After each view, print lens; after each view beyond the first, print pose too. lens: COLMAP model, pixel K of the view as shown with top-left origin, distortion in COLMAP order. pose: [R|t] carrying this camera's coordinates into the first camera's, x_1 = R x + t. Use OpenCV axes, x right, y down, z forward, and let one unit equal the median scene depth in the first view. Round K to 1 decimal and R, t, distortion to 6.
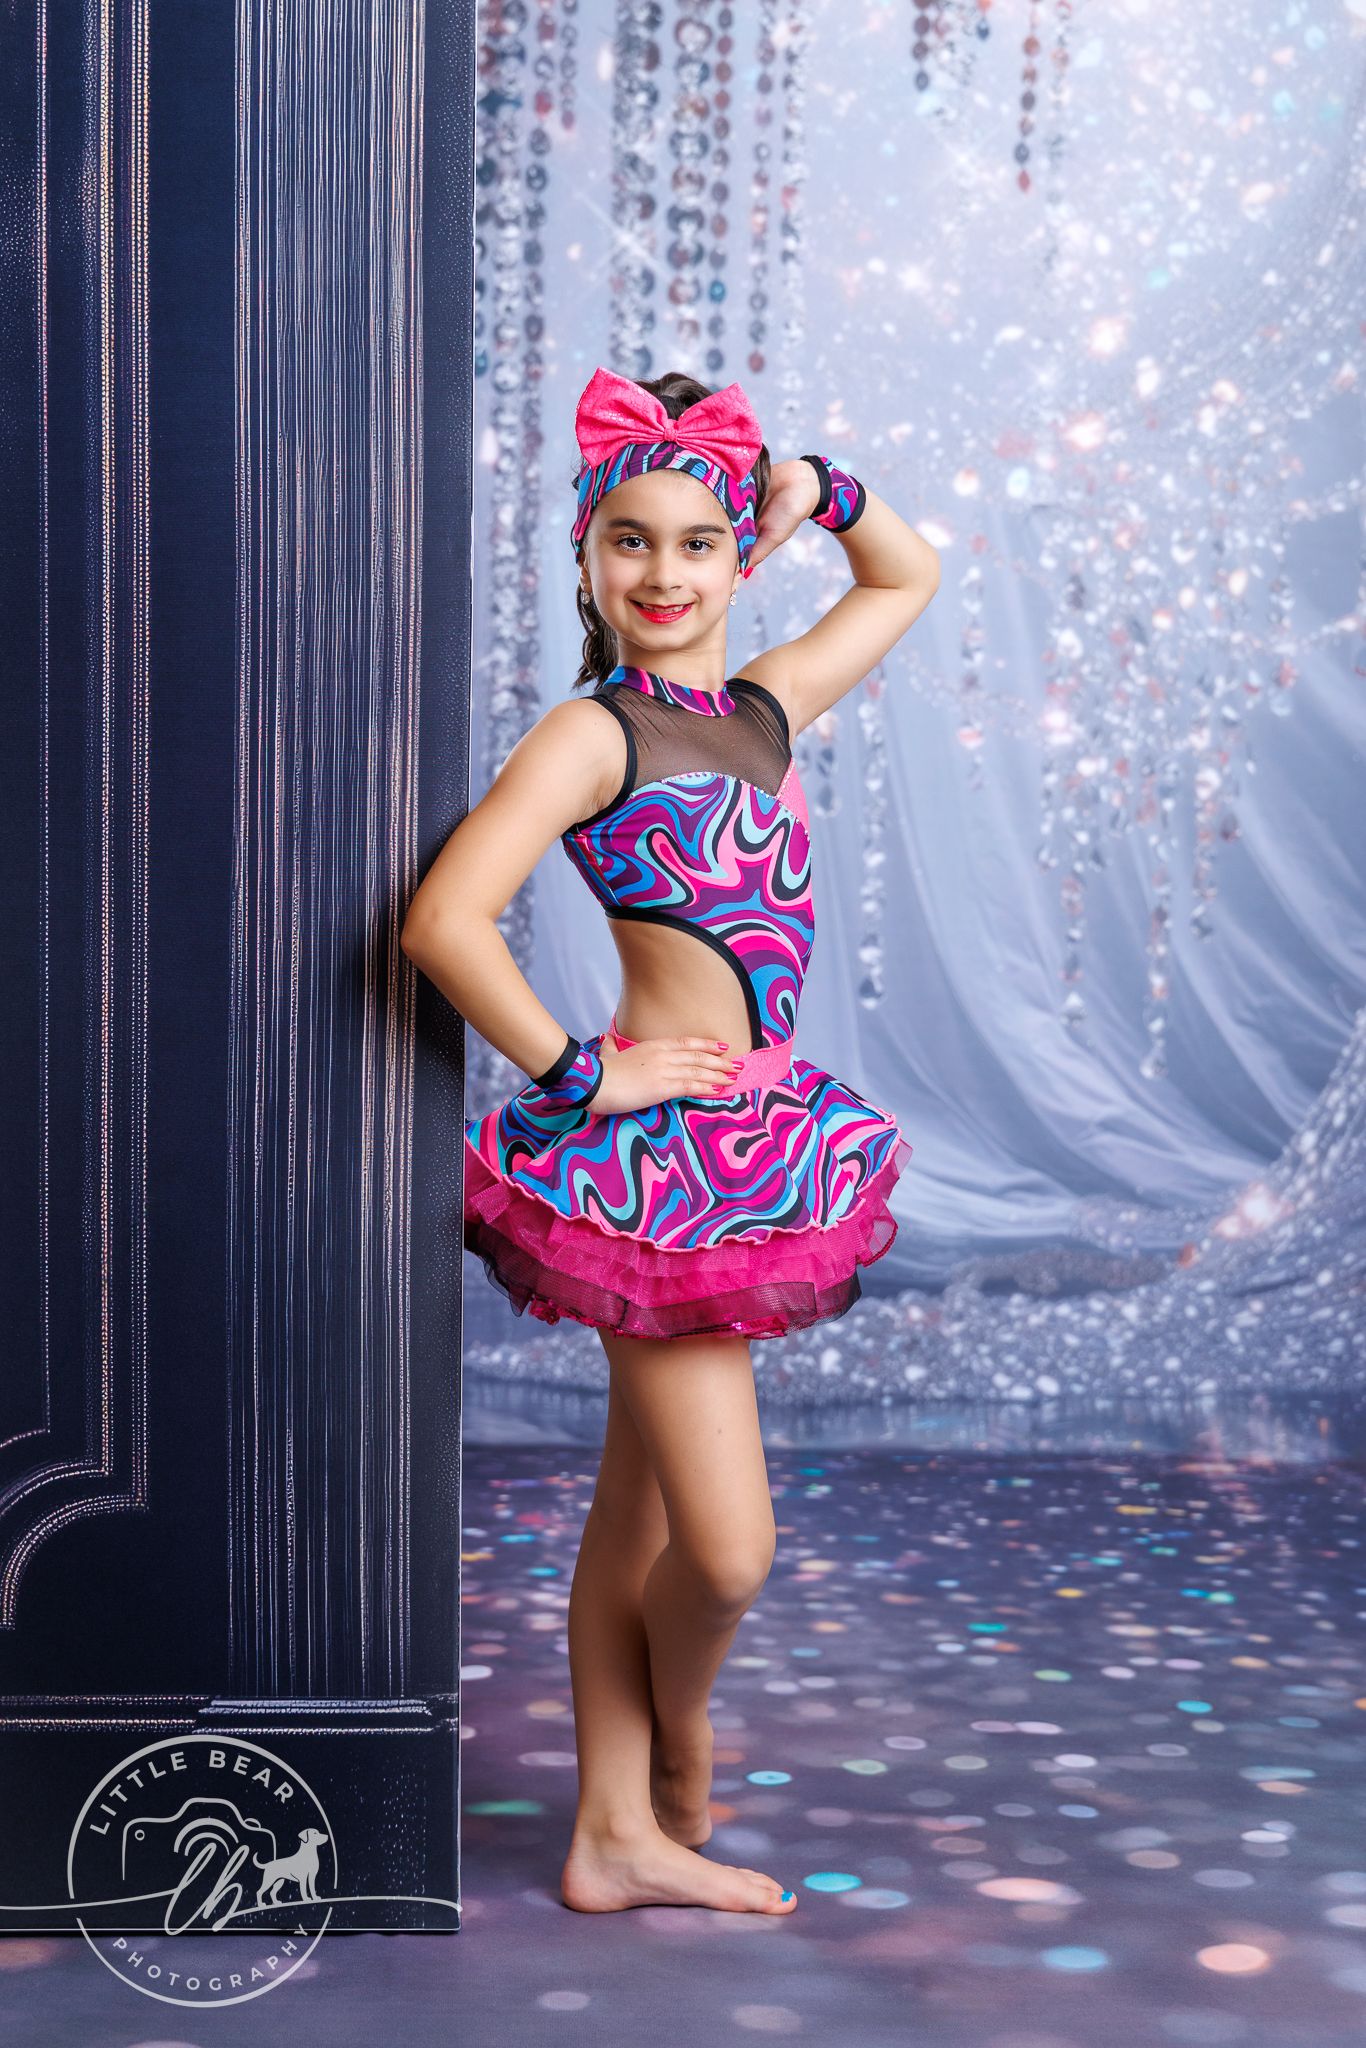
lens RADIAL K [[3745.1, 0, 683.0], [0, 3745.1, 906.1], [0, 0, 1]] dist [0.087069, -1.247085]
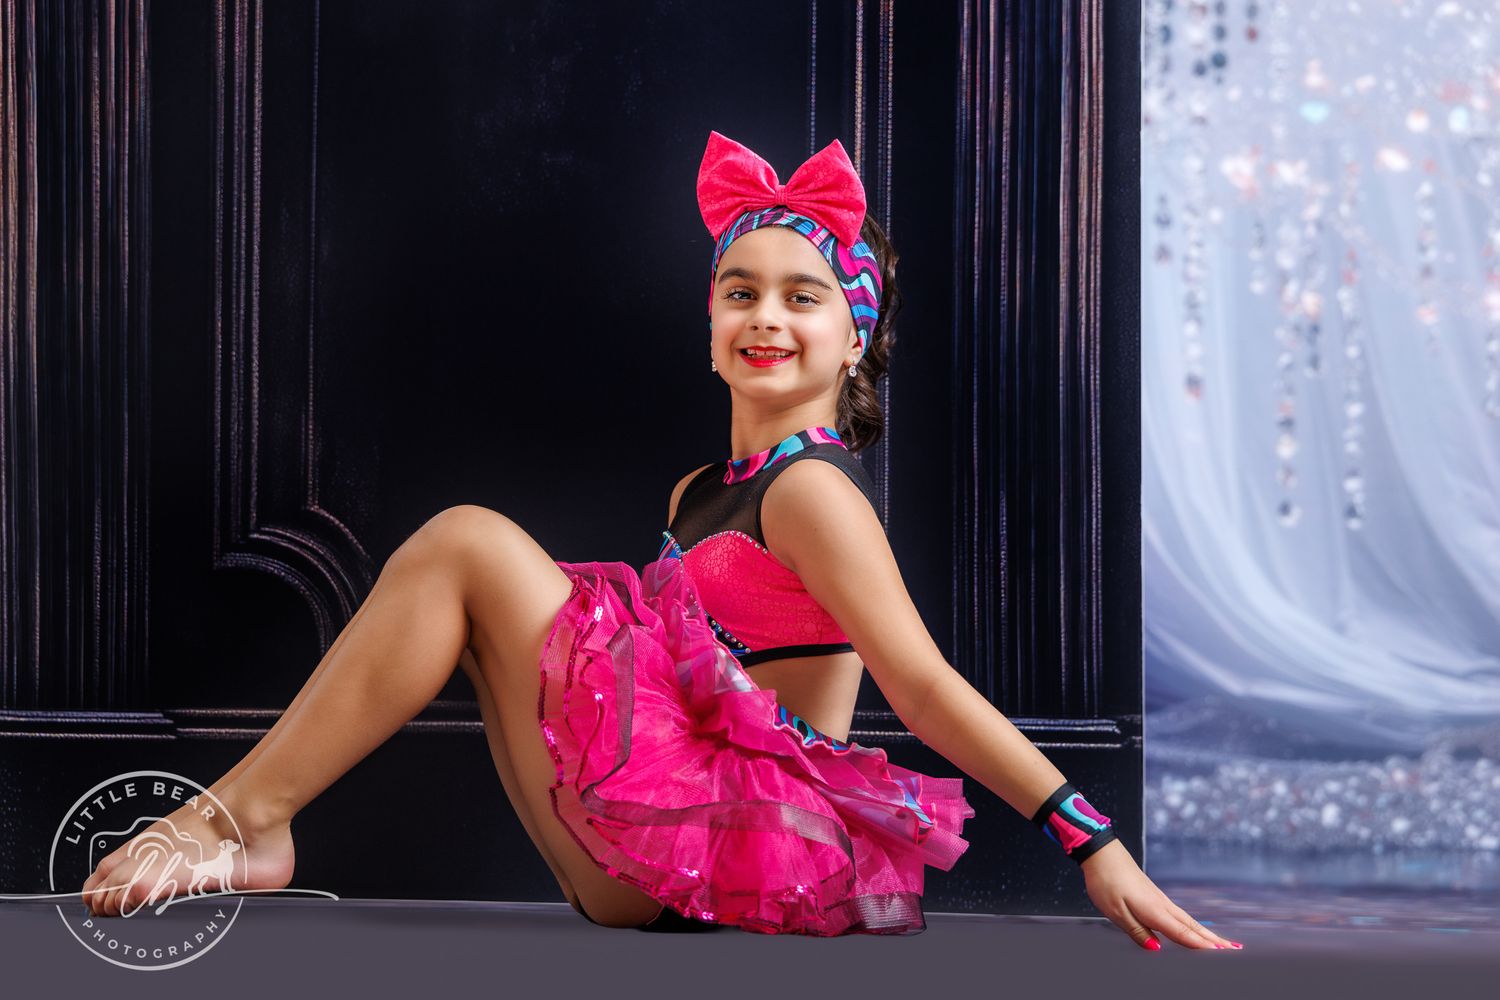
lens RADIAL K [[2791.9, 0, 750.0], [0, 2791.9, 500.0], [0, 0, 1]] dist [0.027989, 0.099024]
pose [[0.995812, -0.011649, -0.090683, -0.068145], [-0.007299, 0.978555, -0.205857, 0.216522], [0.091137, 0.205657, 0.974371, 0.063720]]
